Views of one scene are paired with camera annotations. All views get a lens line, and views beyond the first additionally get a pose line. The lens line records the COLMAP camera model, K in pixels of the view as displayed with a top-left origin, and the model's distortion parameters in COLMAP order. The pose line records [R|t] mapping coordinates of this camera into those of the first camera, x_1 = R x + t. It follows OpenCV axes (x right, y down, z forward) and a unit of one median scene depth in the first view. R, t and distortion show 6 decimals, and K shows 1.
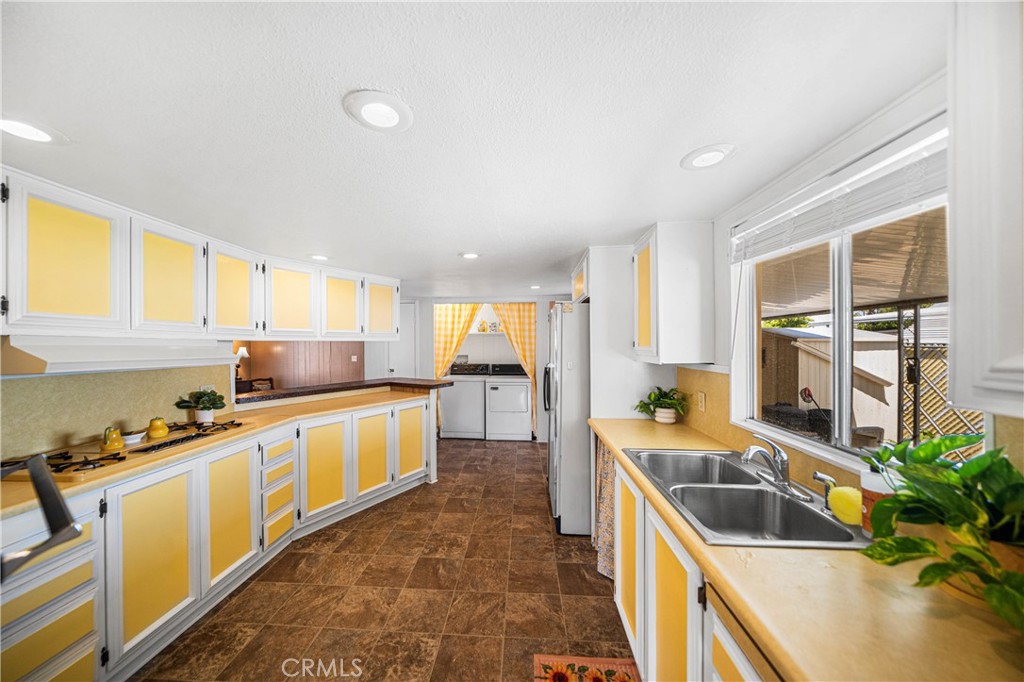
lens RADIAL K [[351.7, 0, 511.0], [0, 351.7, 343.9], [0, 0, 1]] dist [-0.001427, -0.000037]
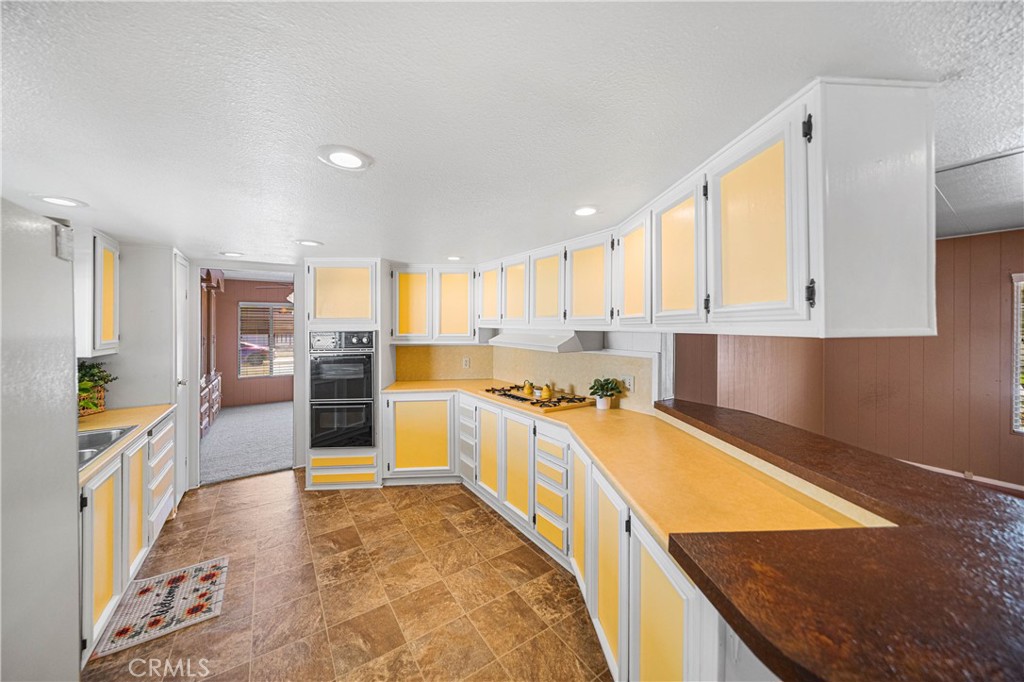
lens RADIAL K [[351.7, 0, 504.4], [0, 351.7, 325.9], [0, 0, 1]] dist [-0.001427, -0.000037]
pose [[-0.806339, 0.005935, -0.591424, -0.008990], [0.006795, 0.999977, 0.000770, -0.030496], [0.591415, -0.003398, -0.806360, 1.931668]]
